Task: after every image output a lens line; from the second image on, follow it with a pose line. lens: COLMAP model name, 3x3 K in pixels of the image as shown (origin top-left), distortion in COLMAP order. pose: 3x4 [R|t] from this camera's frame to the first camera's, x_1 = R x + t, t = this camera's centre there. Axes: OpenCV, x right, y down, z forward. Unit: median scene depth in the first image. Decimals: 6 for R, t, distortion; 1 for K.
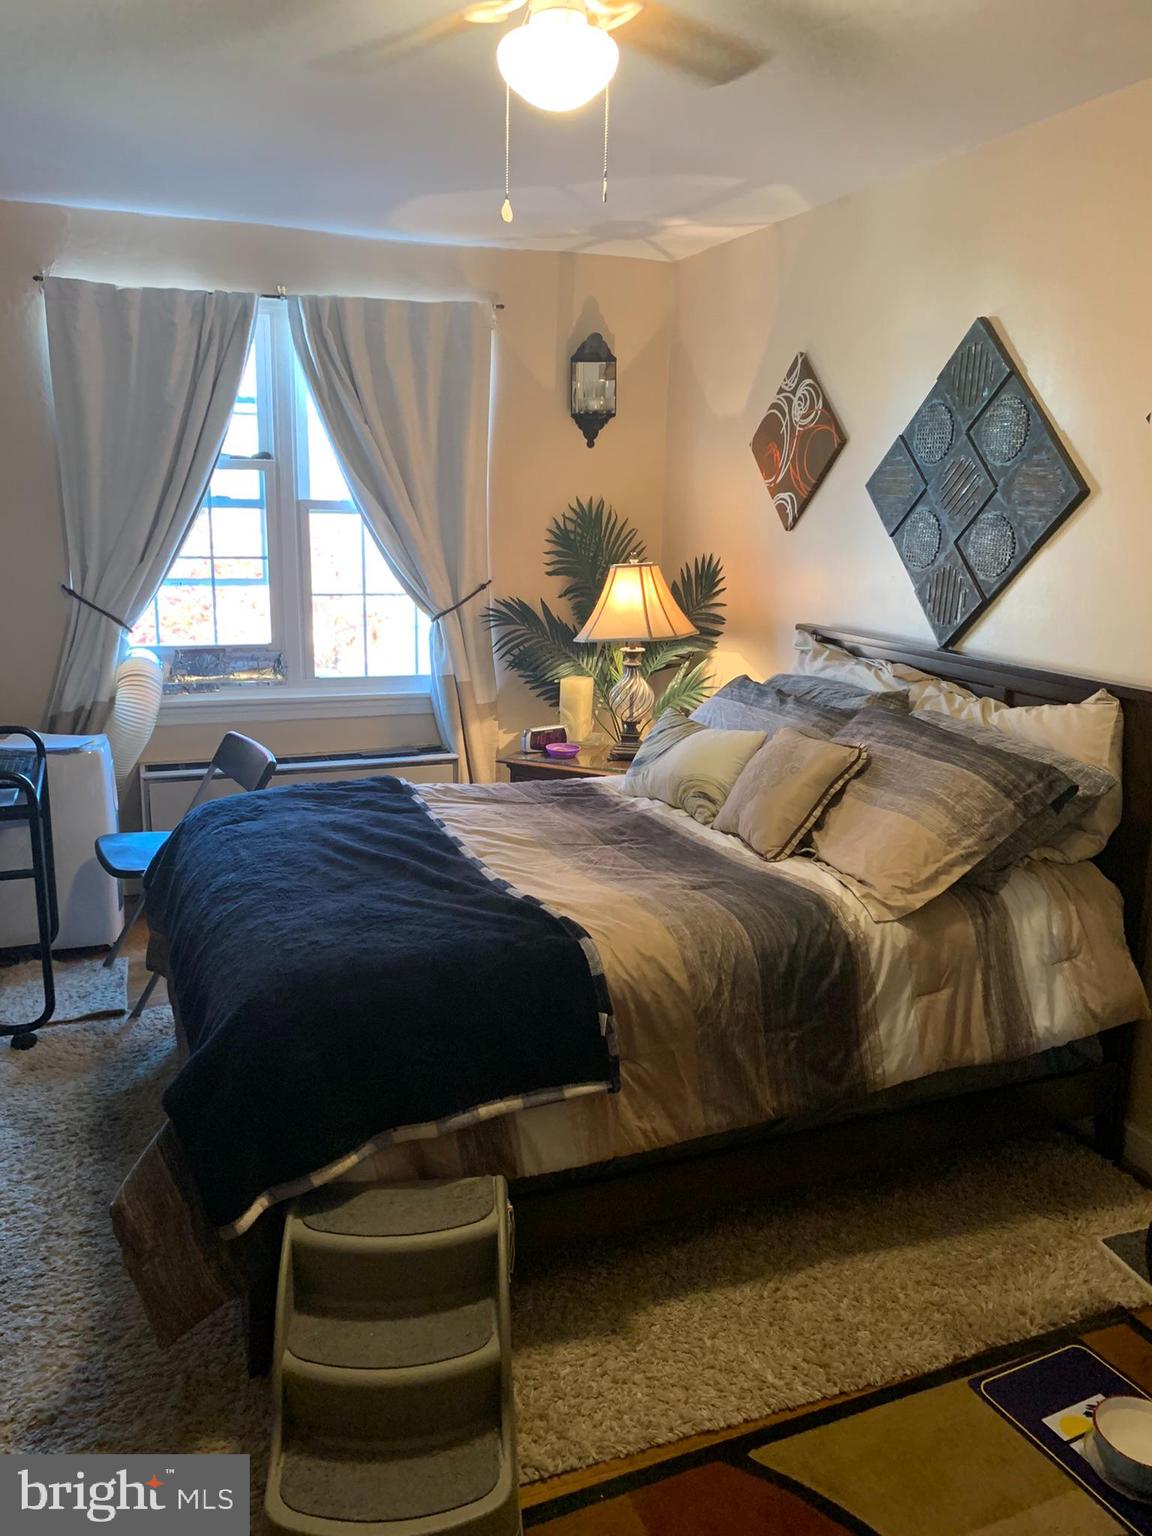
lens RADIAL K [[1179.4, 0, 574.9], [0, 1179.4, 761.9], [0, 0, 1]] dist [0.039919, -0.005613]
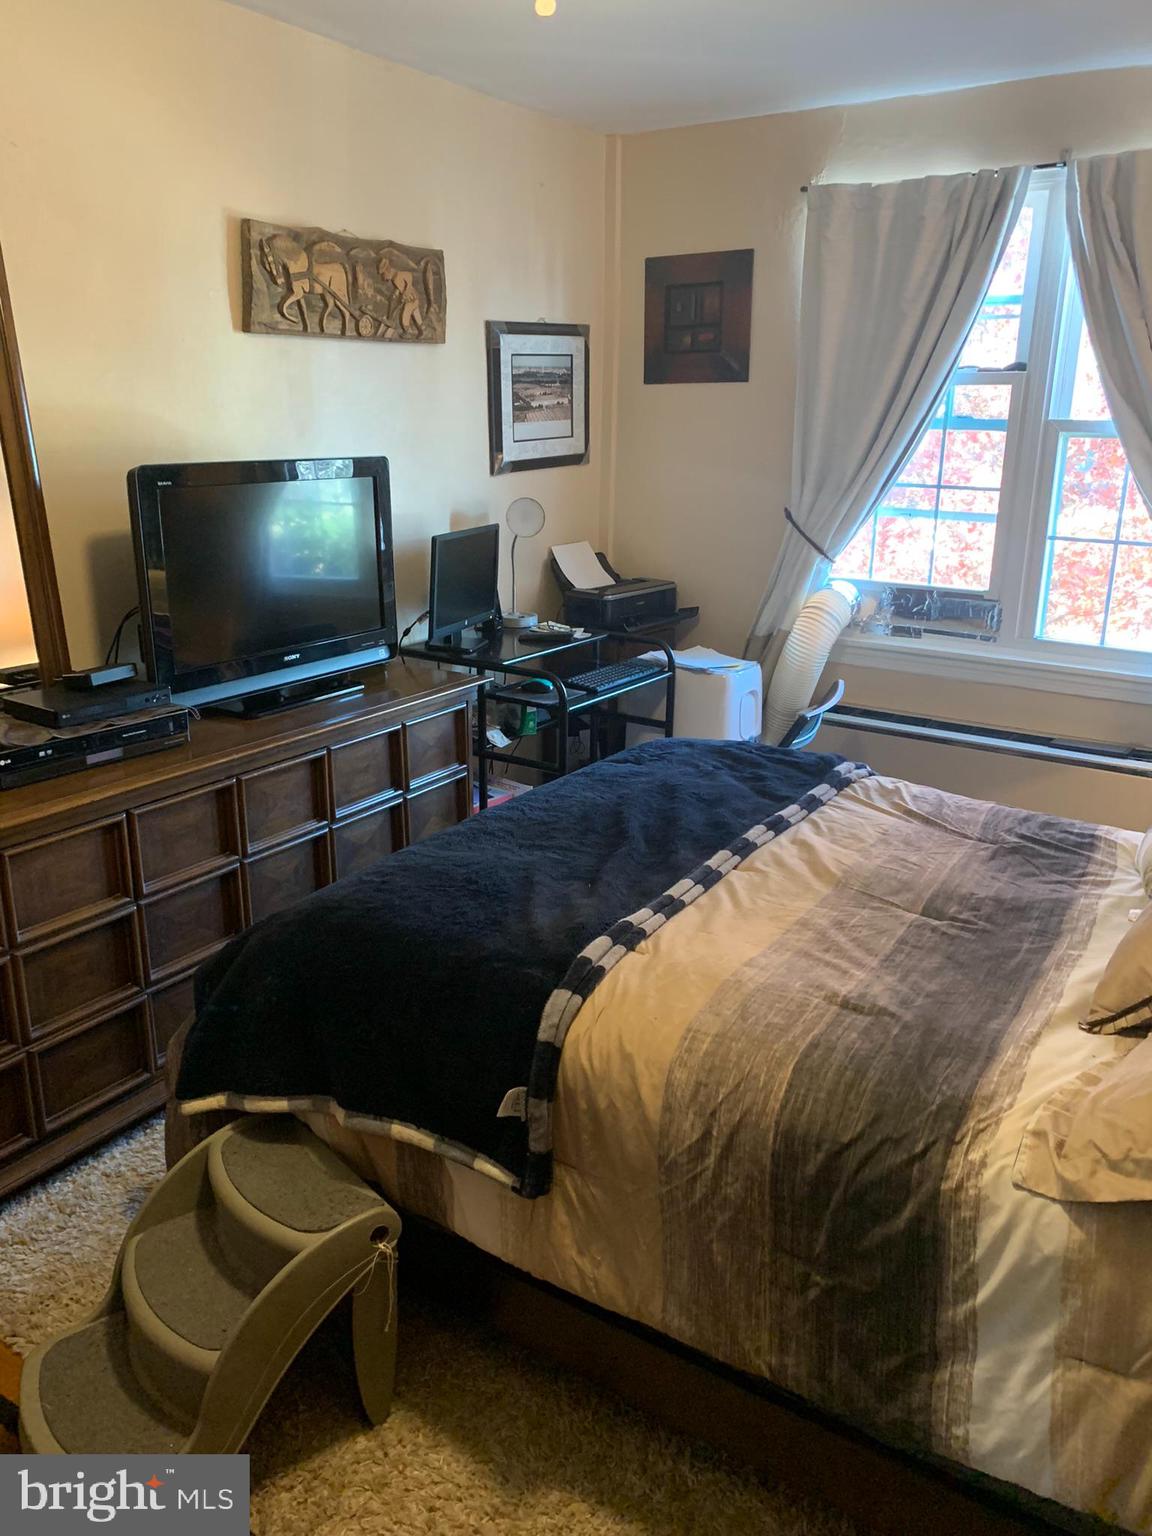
lens RADIAL K [[1186.3, 0, 577.9], [0, 1186.3, 773.1], [0, 0, 1]] dist [-0.004798, 0.005187]
pose [[0.569351, 0.234935, -0.787811, 0.397532], [-0.188890, 0.970043, 0.152768, -0.070127], [0.800100, 0.061831, 0.596671, 0.383029]]
